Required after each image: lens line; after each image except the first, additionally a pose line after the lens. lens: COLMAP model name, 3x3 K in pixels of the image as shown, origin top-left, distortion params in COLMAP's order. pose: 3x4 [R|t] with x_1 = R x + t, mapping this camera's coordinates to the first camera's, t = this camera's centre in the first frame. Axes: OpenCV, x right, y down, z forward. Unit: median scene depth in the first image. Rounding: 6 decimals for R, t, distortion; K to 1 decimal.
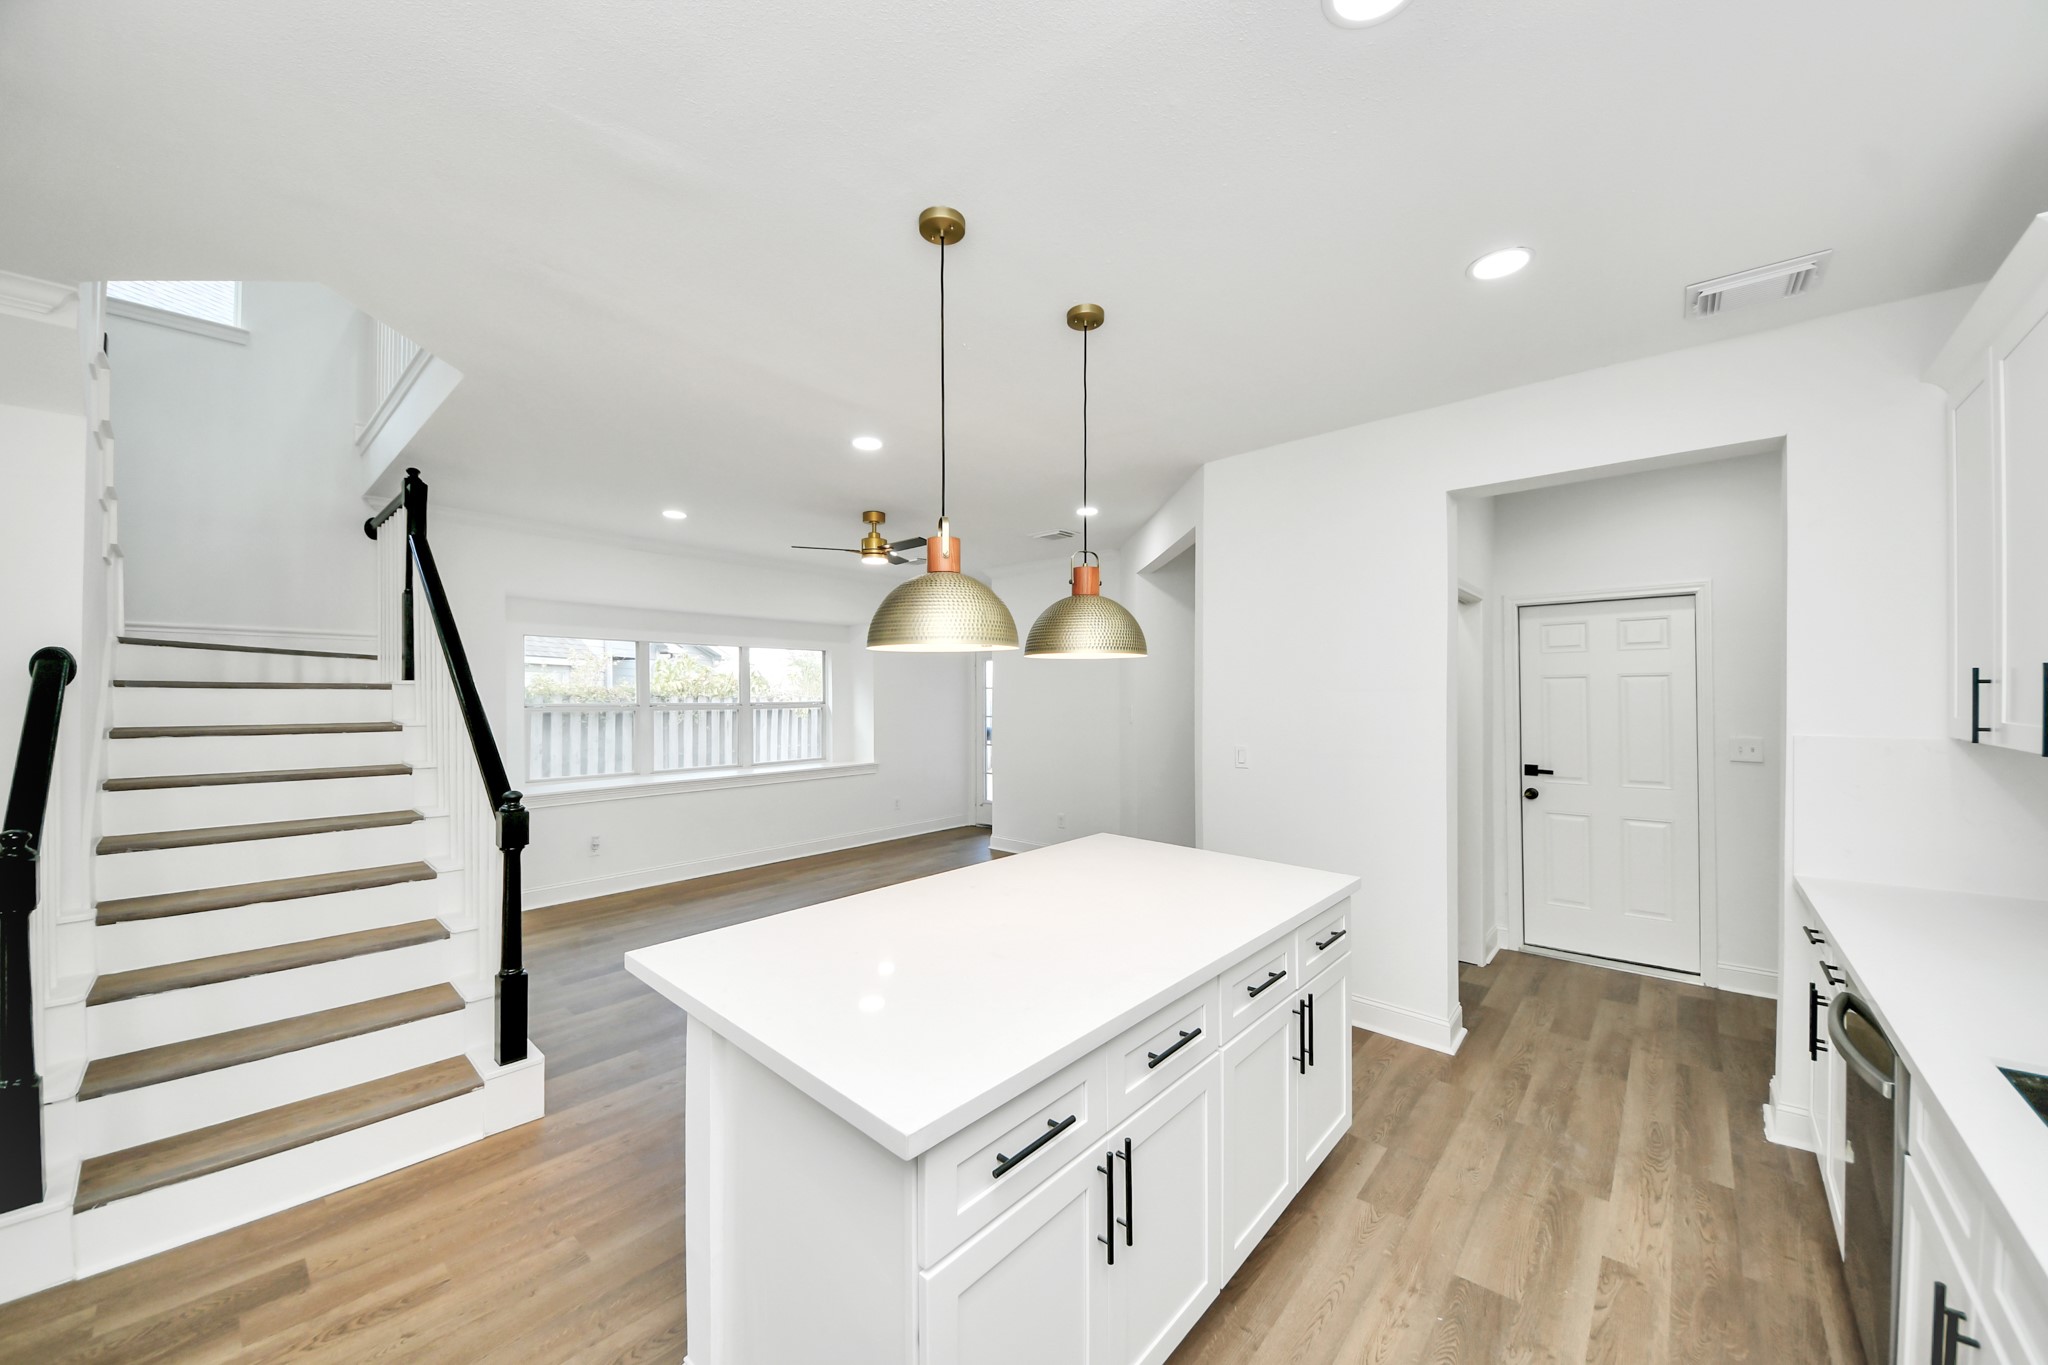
lens RADIAL K [[745.6, 0, 1018.1], [0, 745.6, 693.0], [0, 0, 1]] dist [-0.006307, -0.004368]
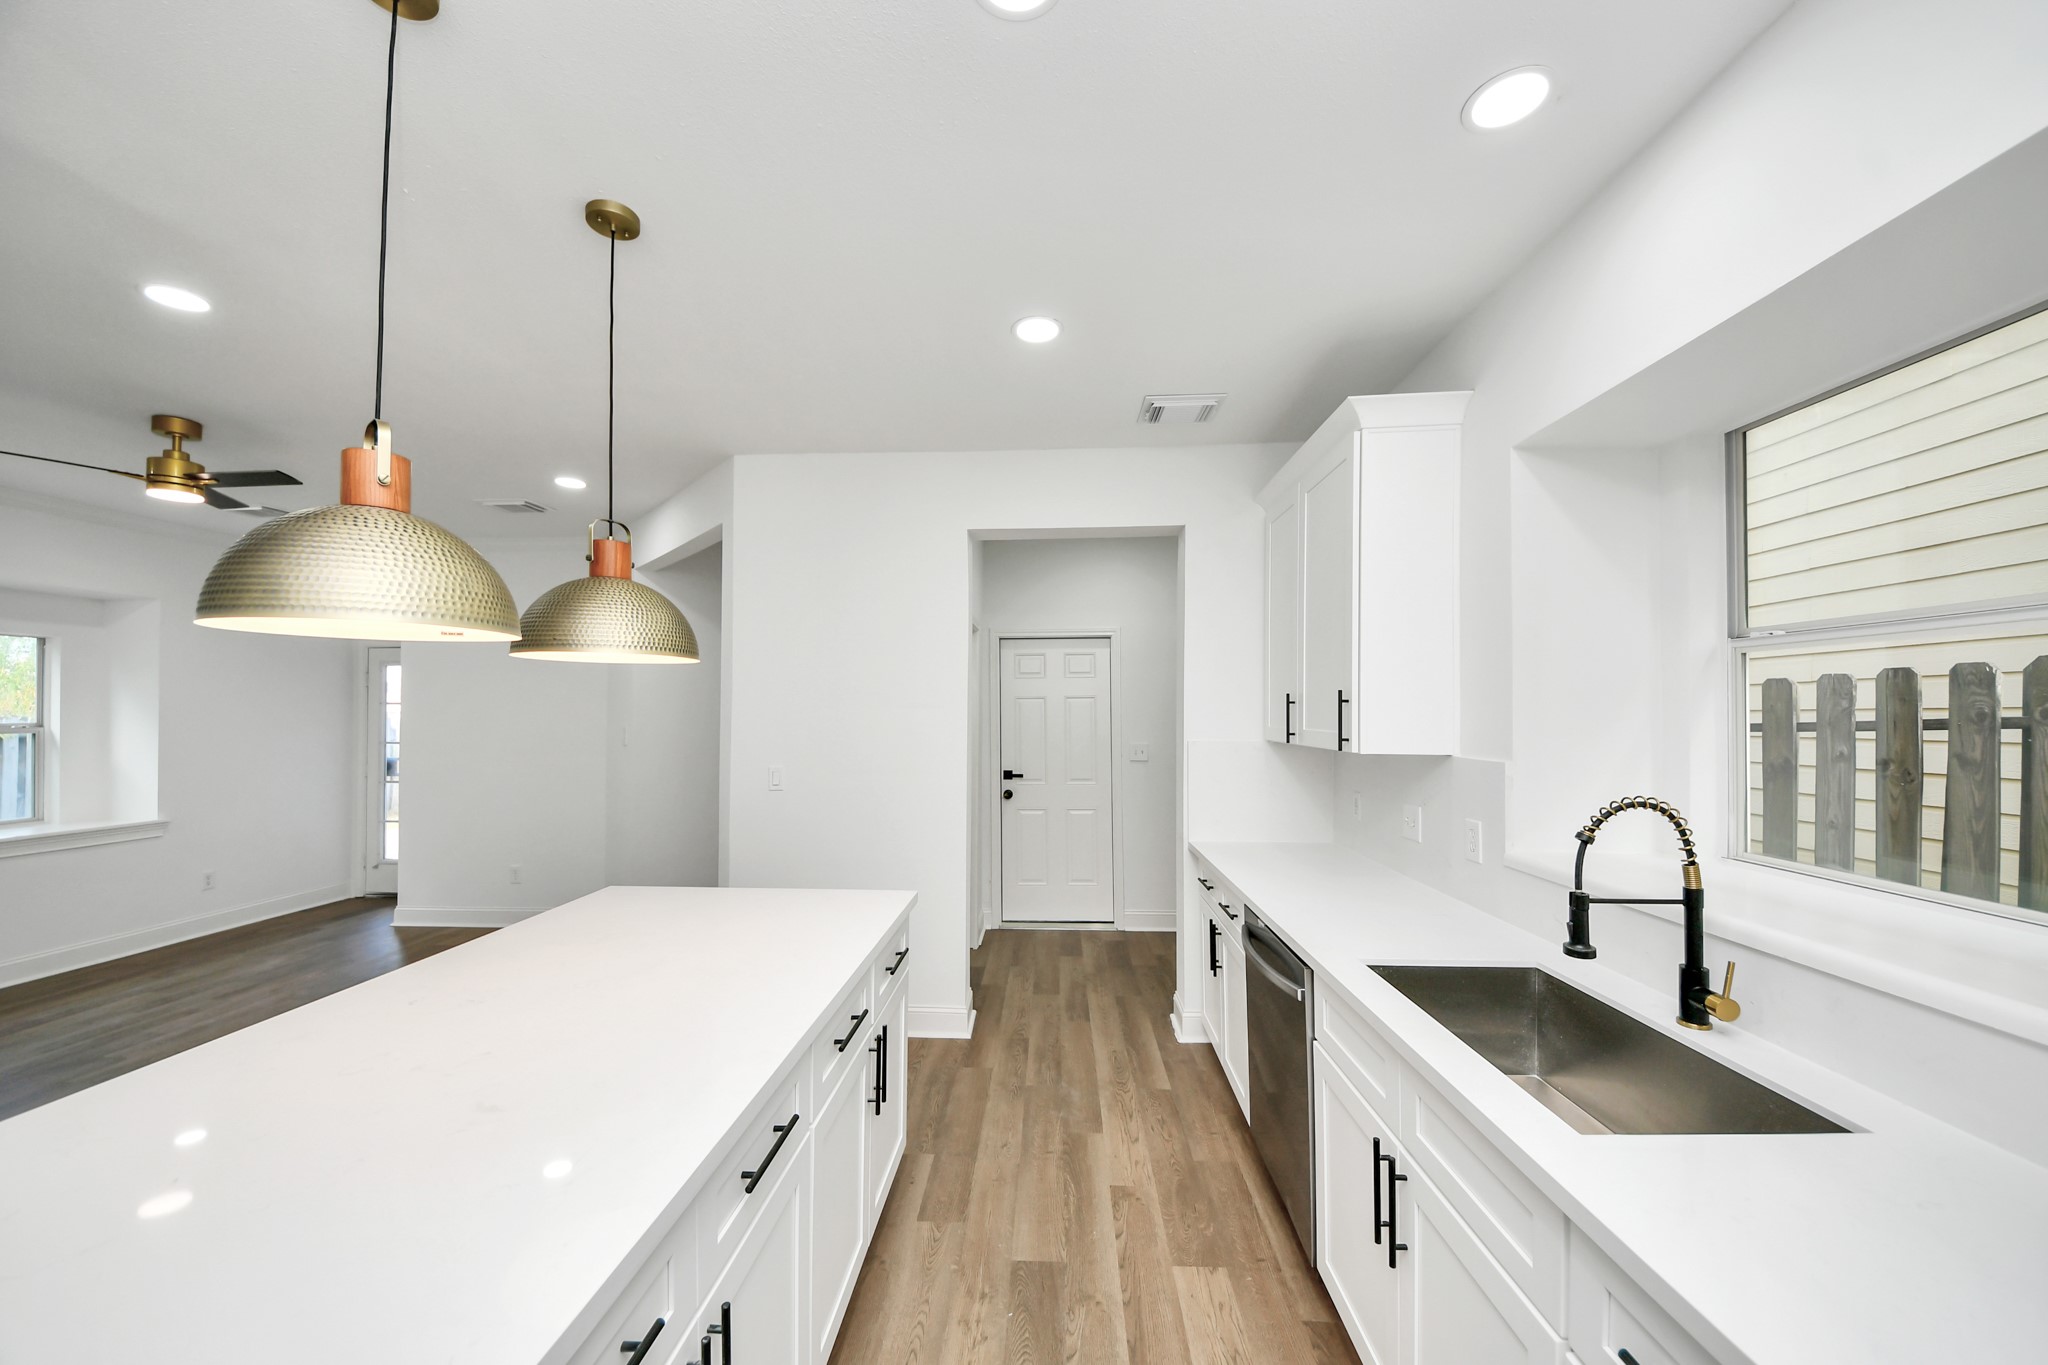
lens RADIAL K [[725.4, 0, 1030.9], [0, 725.4, 698.6], [0, 0, 1]] dist [0.004149, -0.002204]
pose [[0.770531, 0.014711, 0.637233, -0.045293], [-0.003124, 0.999809, -0.019304, 0.005342], [-0.637395, 0.012884, 0.770429, 0.131559]]
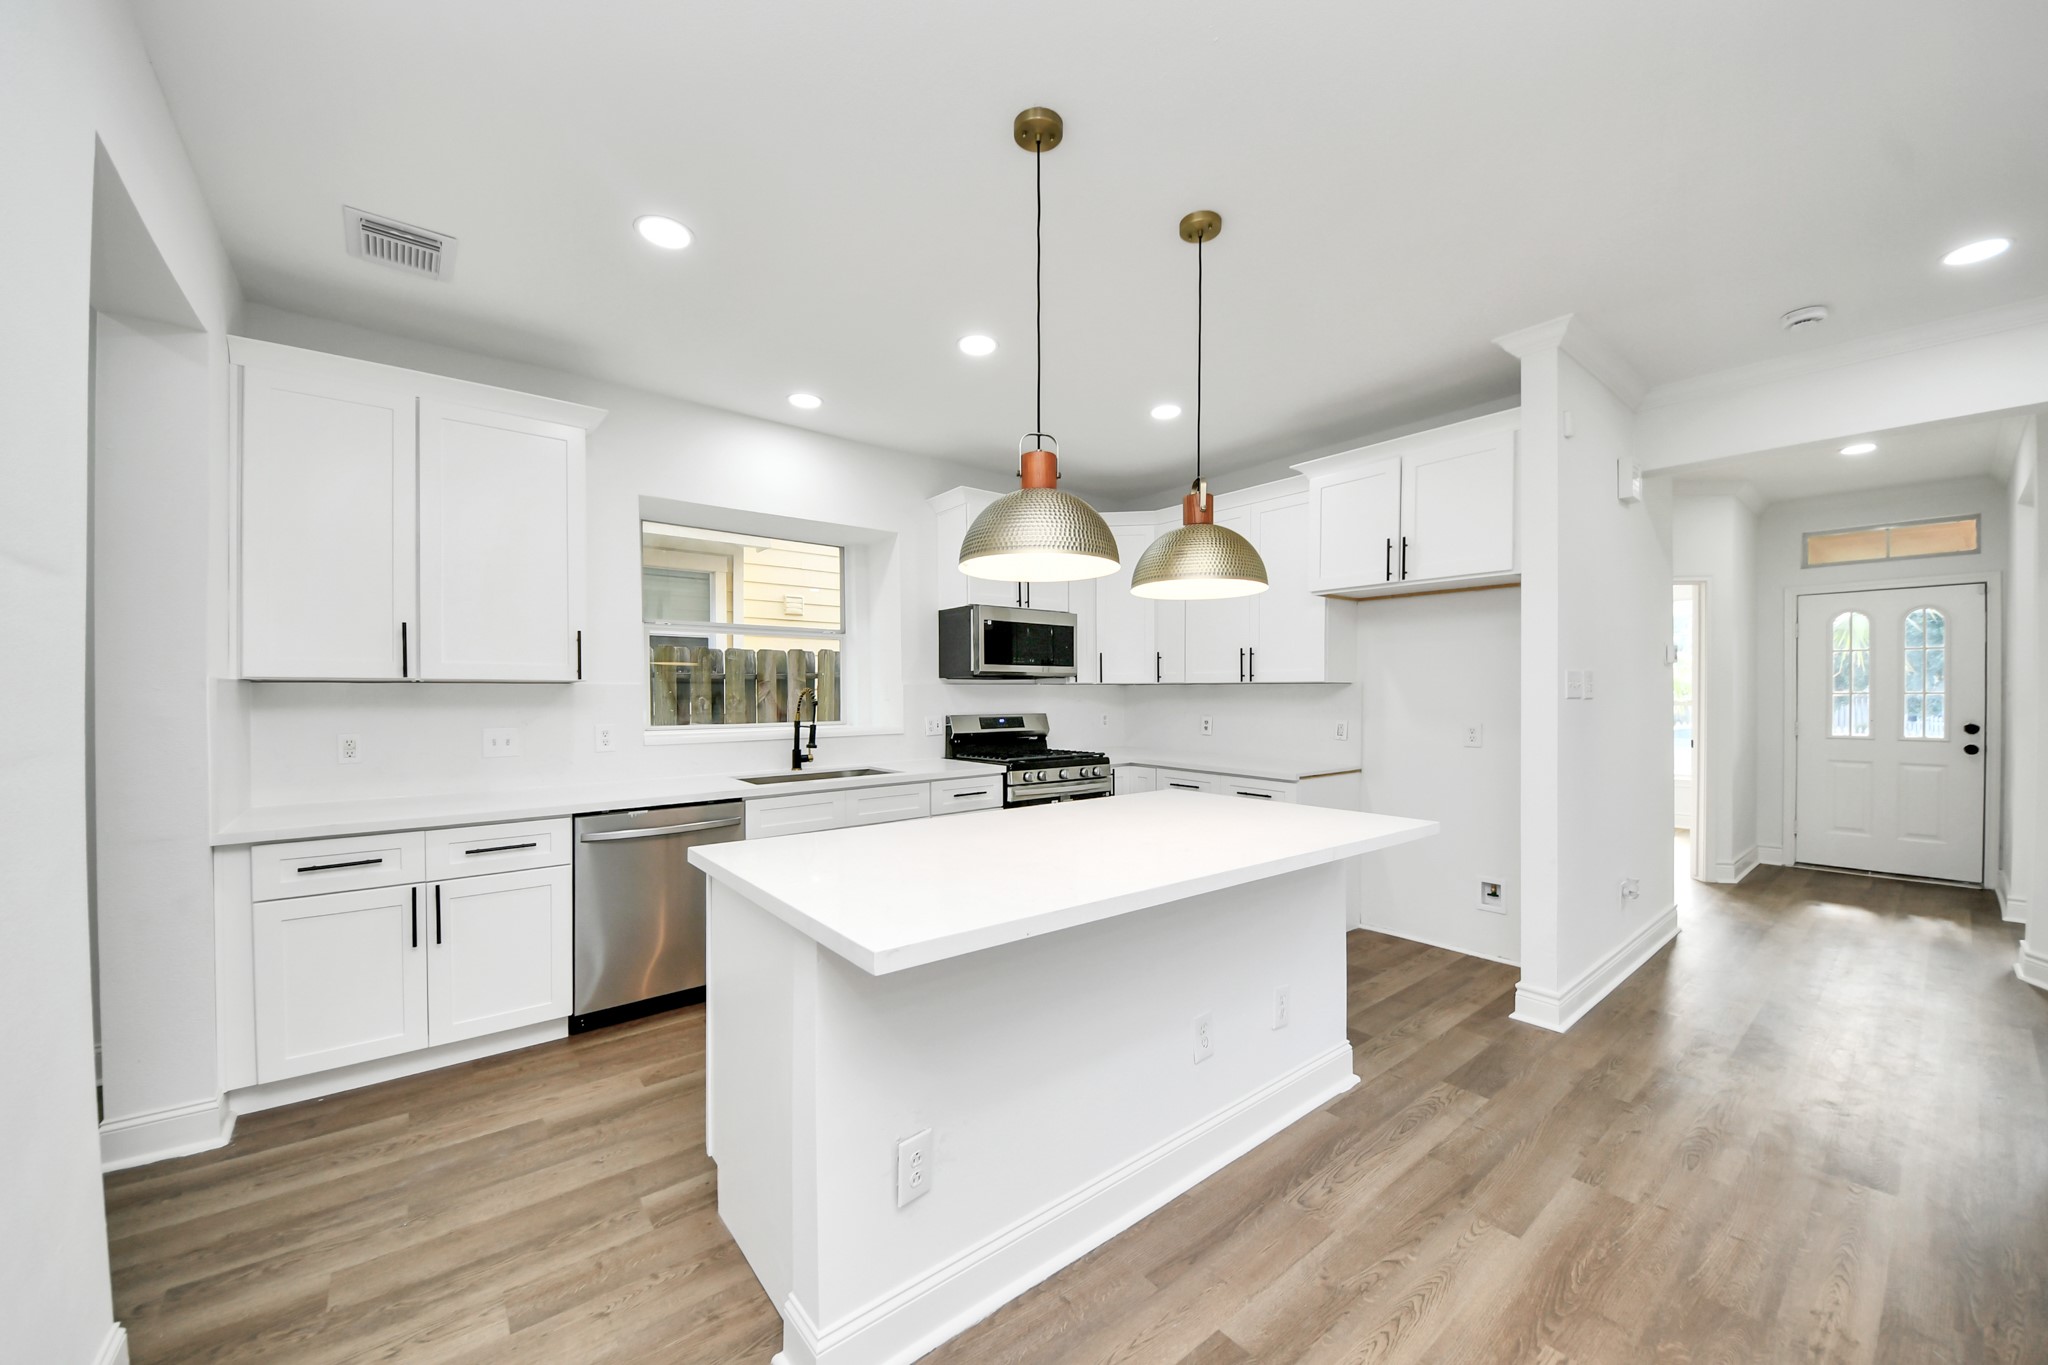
lens RADIAL K [[745.6, 0, 1017.8], [0, 745.6, 690.7], [0, 0, 1]] dist [-0.006307, -0.004368]
pose [[-0.985114, -0.001746, 0.171891, -0.018397], [-0.001135, 0.999993, 0.003658, 0.082096], [-0.171896, 0.003408, -0.985109, 1.637452]]
